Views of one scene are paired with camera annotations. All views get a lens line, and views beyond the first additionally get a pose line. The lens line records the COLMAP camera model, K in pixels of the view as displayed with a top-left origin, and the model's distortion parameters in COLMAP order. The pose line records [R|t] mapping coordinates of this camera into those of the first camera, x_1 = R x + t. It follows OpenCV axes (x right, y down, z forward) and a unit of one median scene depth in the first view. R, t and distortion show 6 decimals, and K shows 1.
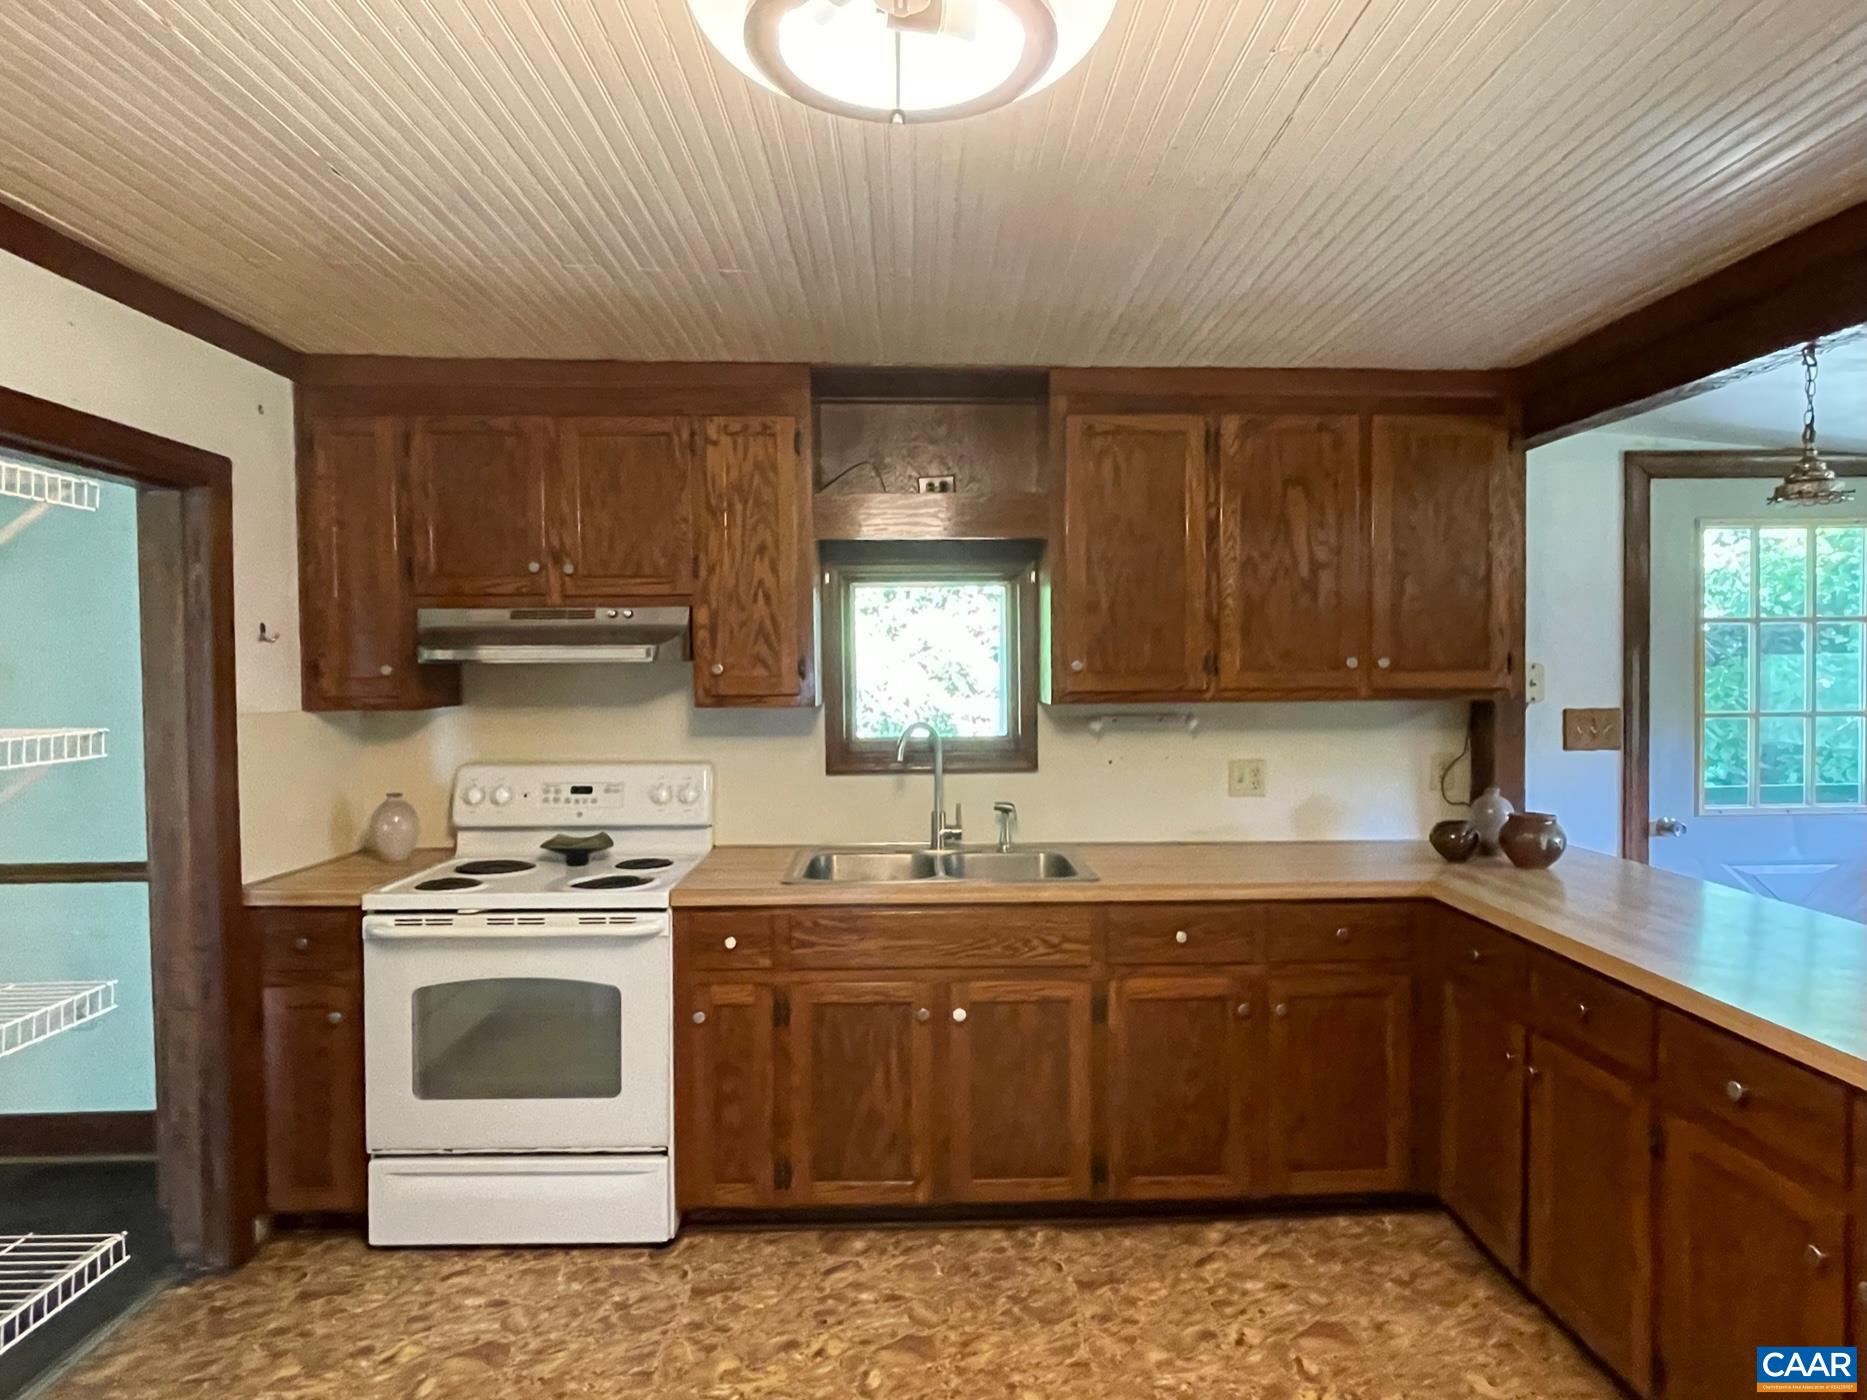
lens RADIAL K [[1085.2, 0, 934.5], [0, 1085.2, 685.3], [0, 0, 1]] dist [0.012286, -0.027986]
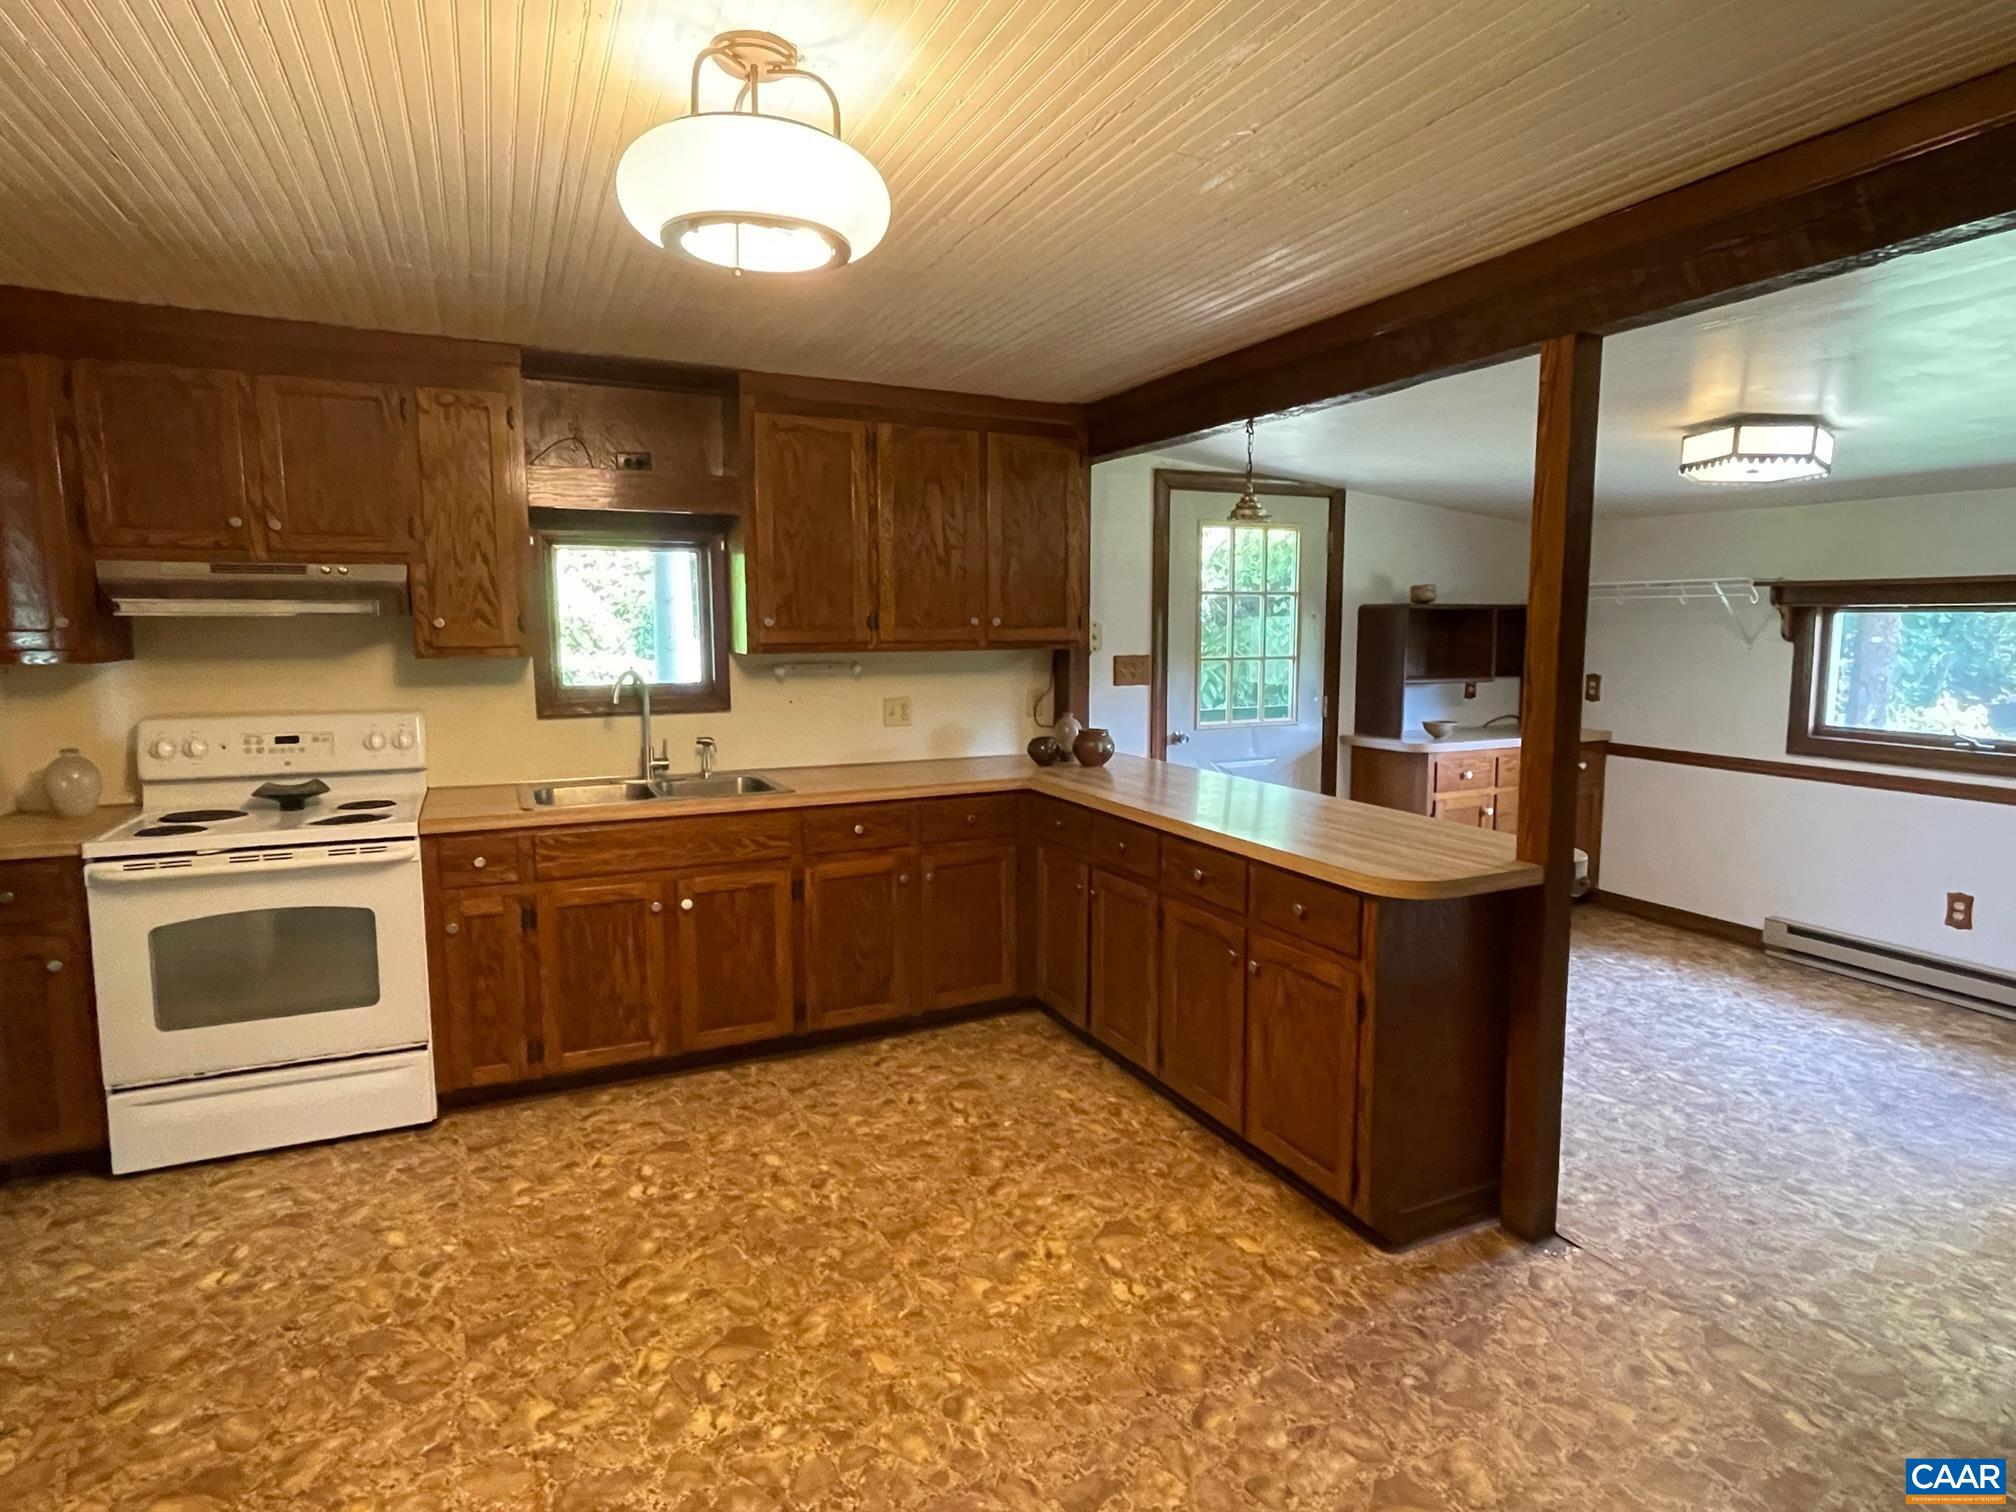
lens RADIAL K [[1171.8, 0, 1009.1], [0, 1171.8, 740.1], [0, 0, 1]] dist [0.012286, -0.027986]
pose [[0.910193, -0.035223, 0.412683, -0.179743], [0.001652, 0.996678, 0.081426, 0.007788], [-0.414180, -0.073432, 0.907228, -0.338970]]
